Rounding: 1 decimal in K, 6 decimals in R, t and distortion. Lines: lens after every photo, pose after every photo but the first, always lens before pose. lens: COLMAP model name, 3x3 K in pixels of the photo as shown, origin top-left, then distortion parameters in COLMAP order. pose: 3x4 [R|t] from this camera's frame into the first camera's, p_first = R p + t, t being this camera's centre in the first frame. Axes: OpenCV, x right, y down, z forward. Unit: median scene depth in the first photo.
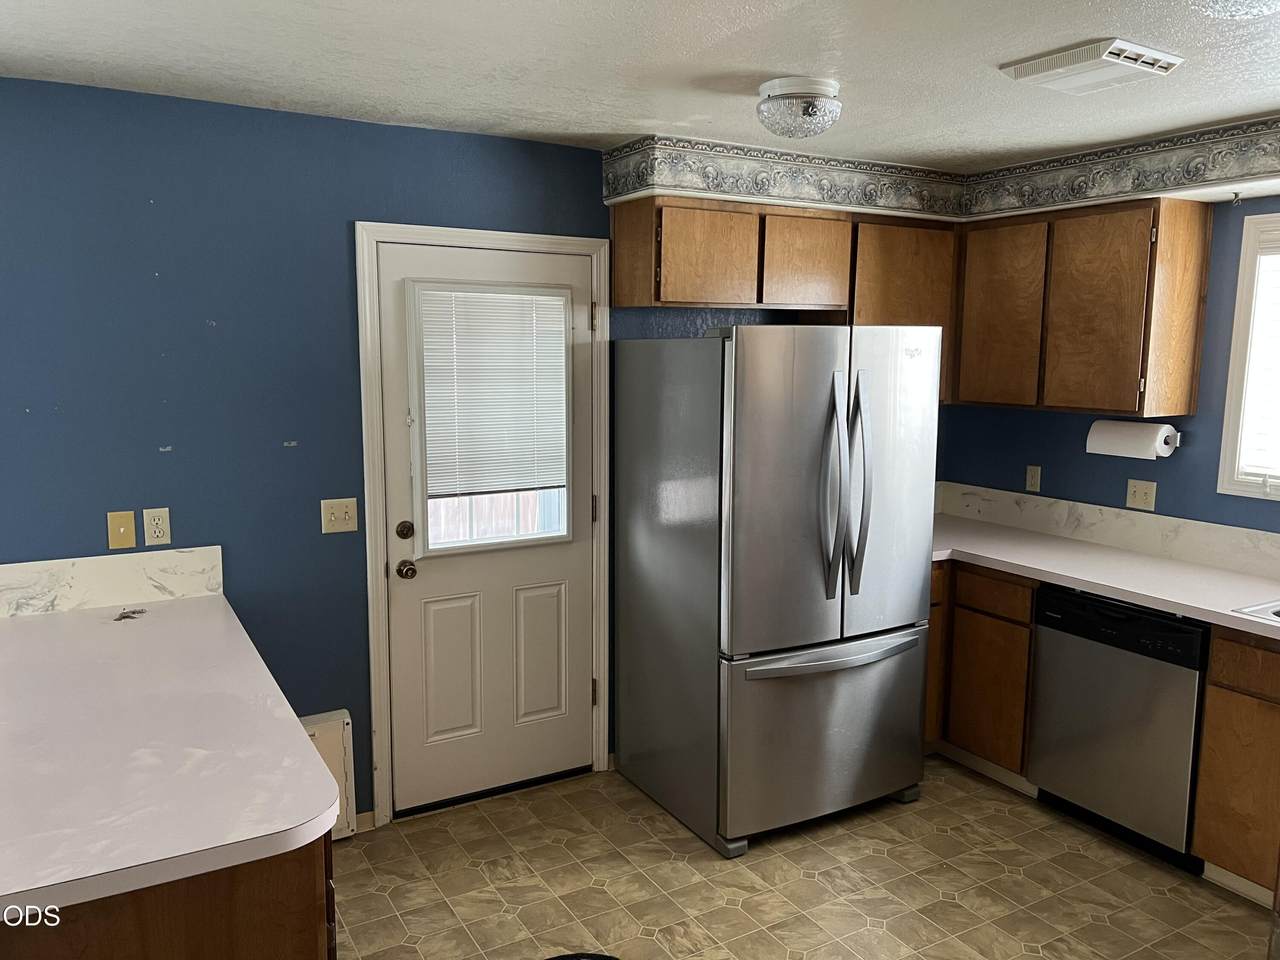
lens RADIAL K [[959.2, 0, 622.0], [0, 959.2, 476.3], [0, 0, 1]] dist [-0.004391, -0.003858]
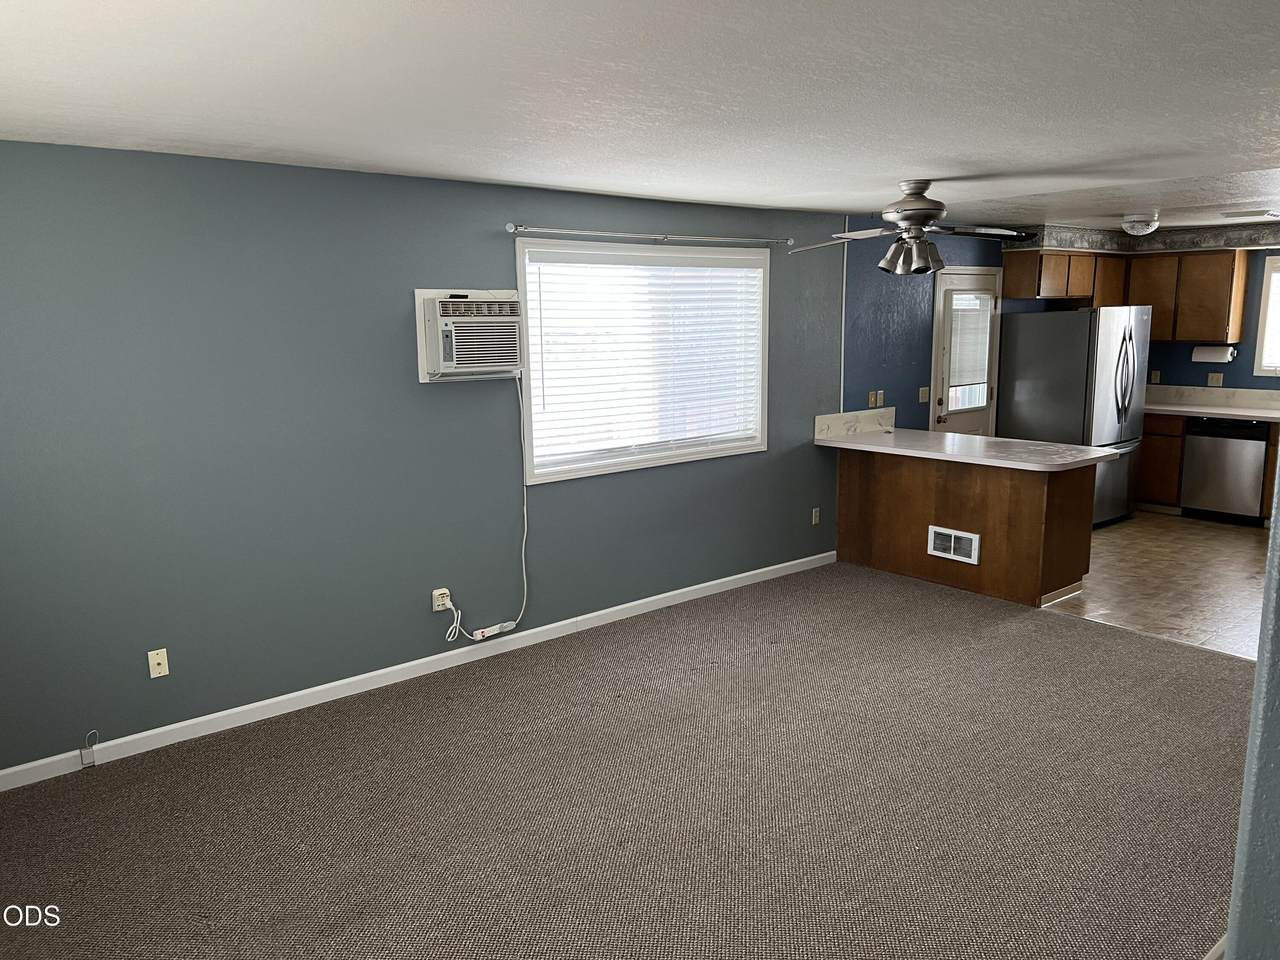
lens RADIAL K [[950.0, 0, 648.4], [0, 950.0, 475.5], [0, 0, 1]] dist [0.007348, -0.002955]
pose [[0.982619, -0.047537, 0.179443, -1.233631], [0.040480, 0.998264, 0.042790, 0.099780], [-0.181165, -0.034782, 0.982837, -1.002557]]
